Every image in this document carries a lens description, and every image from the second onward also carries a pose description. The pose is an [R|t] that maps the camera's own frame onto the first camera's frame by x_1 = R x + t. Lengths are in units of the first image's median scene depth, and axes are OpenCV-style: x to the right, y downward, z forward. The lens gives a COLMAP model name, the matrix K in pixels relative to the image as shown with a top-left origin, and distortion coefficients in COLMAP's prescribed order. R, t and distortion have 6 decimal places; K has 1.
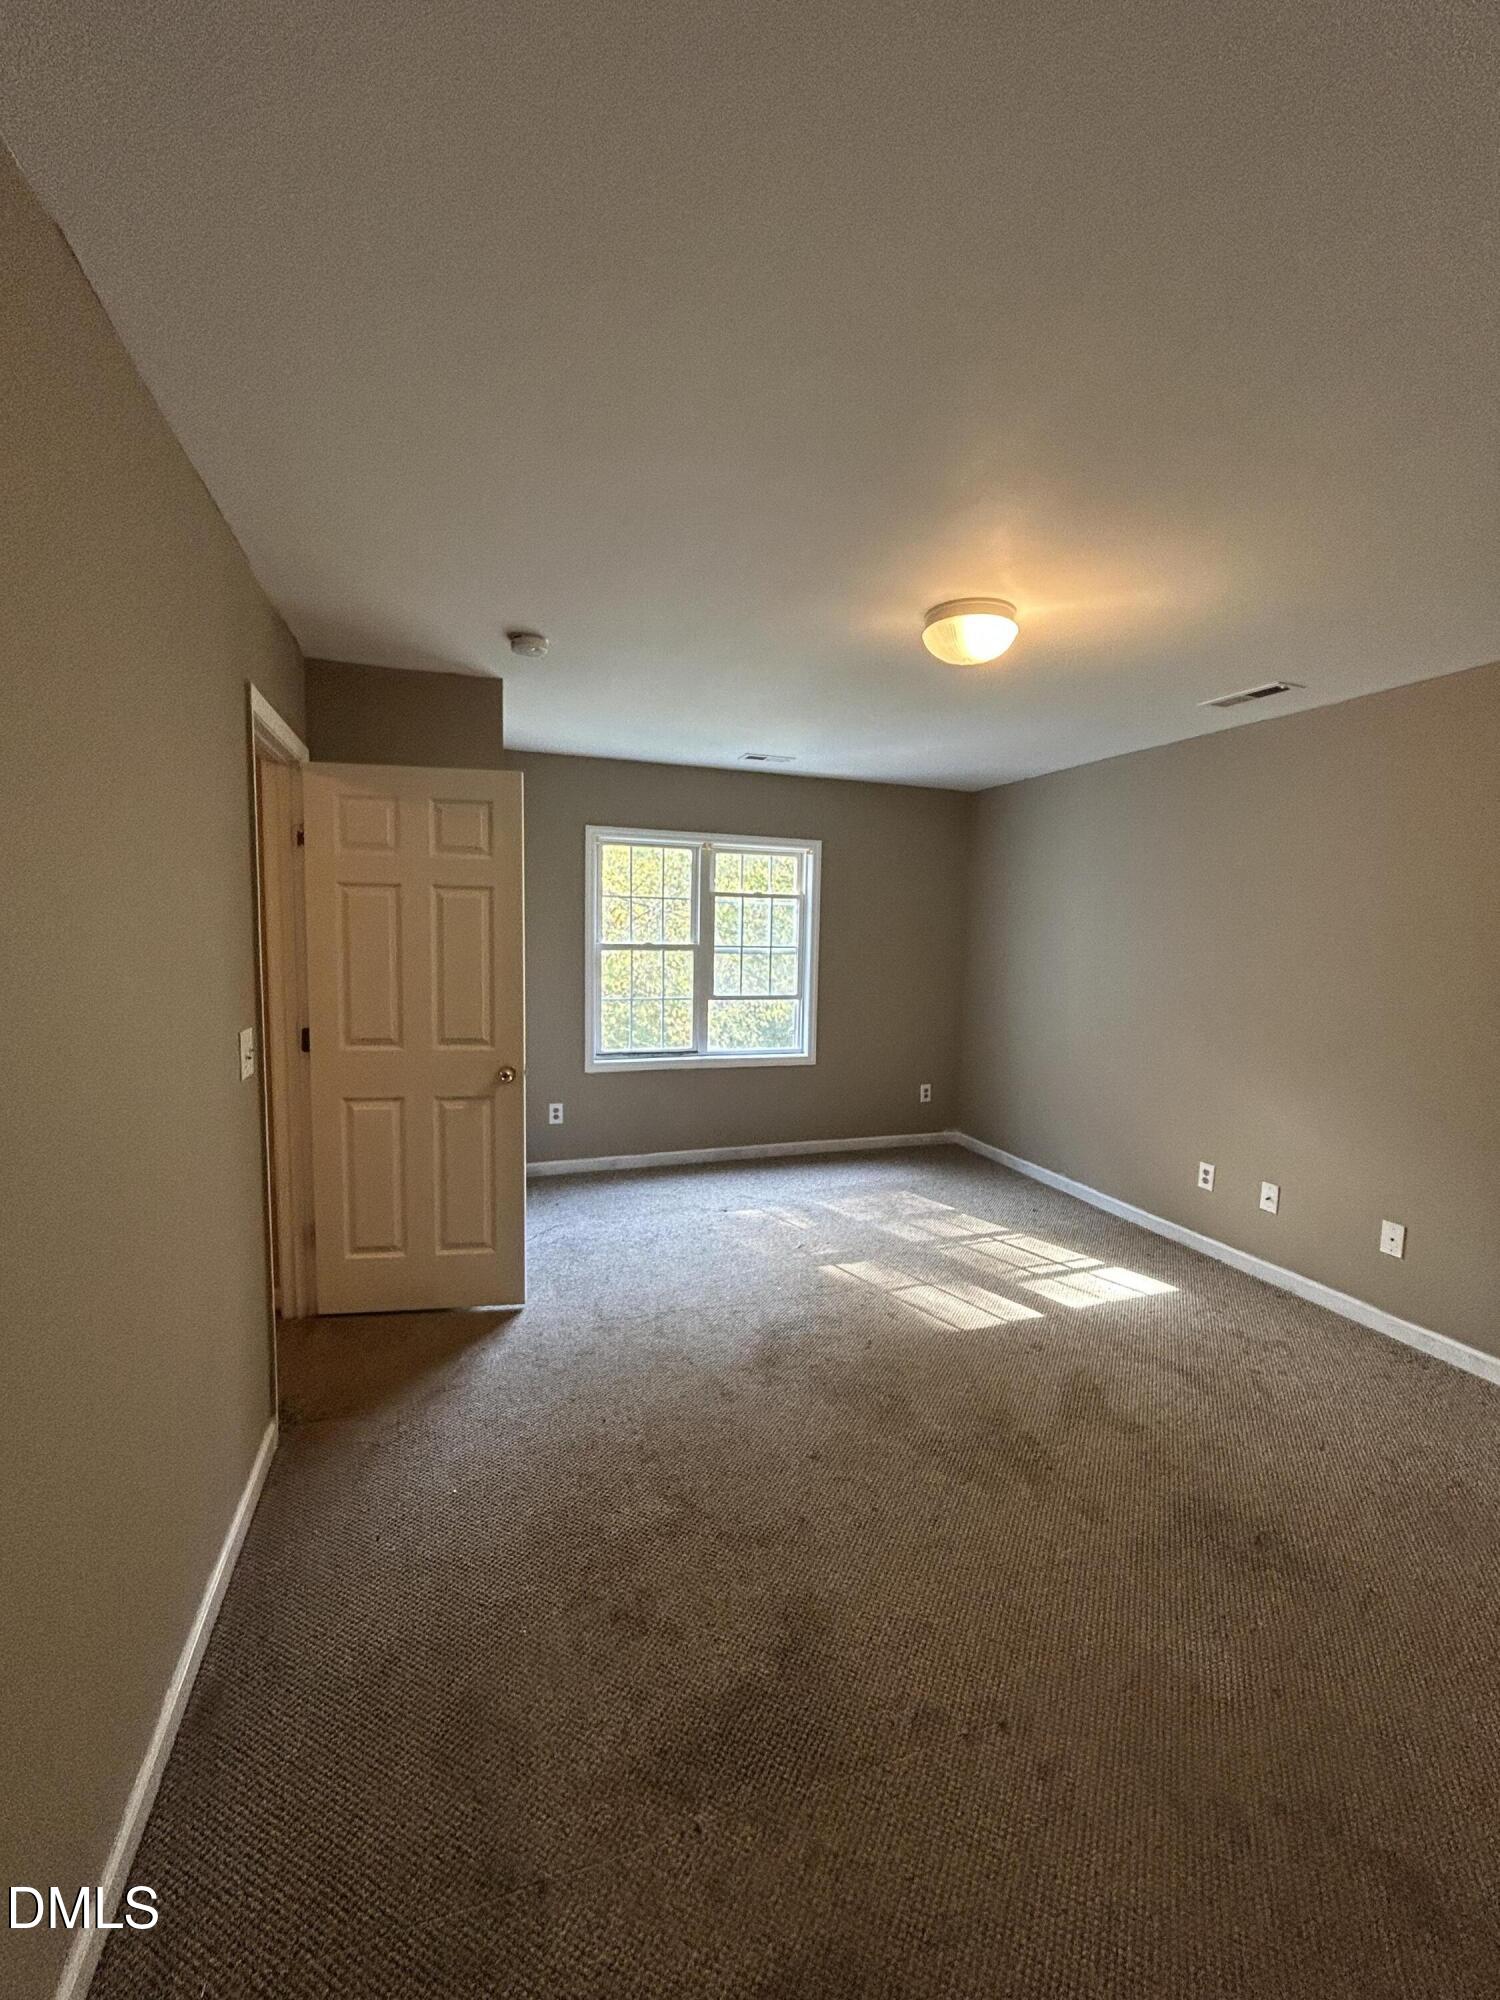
lens RADIAL K [[806.7, 0, 751.3], [0, 806.7, 992.6], [0, 0, 1]] dist [-0.009516, 0.000005]
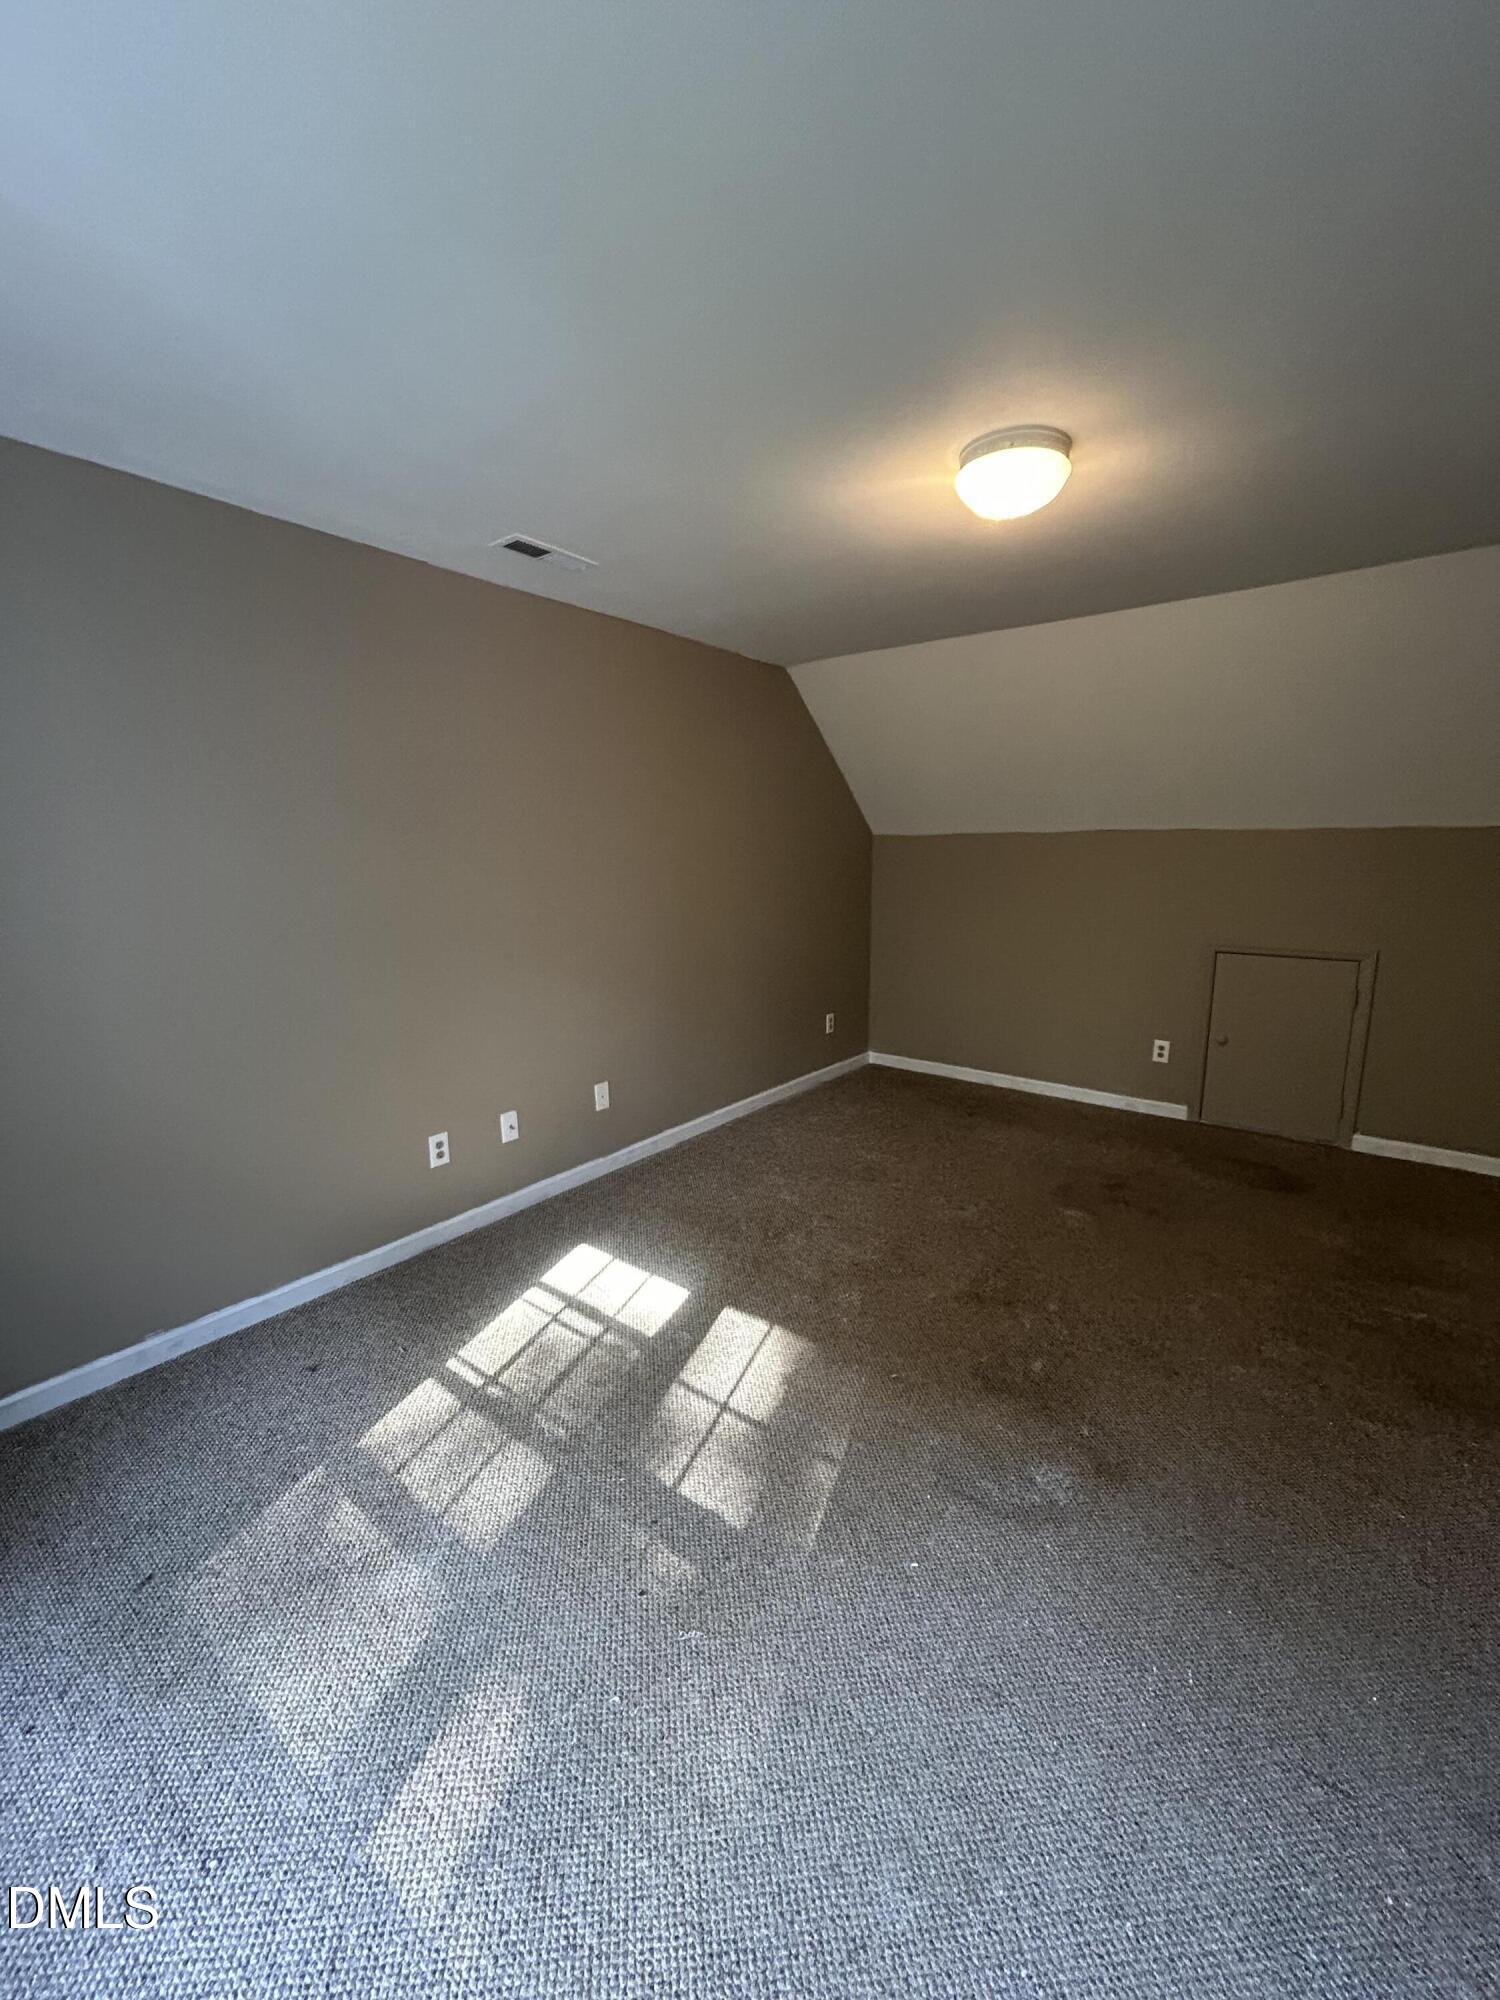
lens RADIAL K [[806.7, 0, 745.1], [0, 806.7, 1005.8], [0, 0, 1]] dist [-0.009516, 0.000005]
pose [[-0.519625, -0.173314, 0.836631, -0.252929], [0.078172, 0.965459, 0.248554, -0.090056], [-0.850811, 0.194556, -0.488128, 1.192362]]
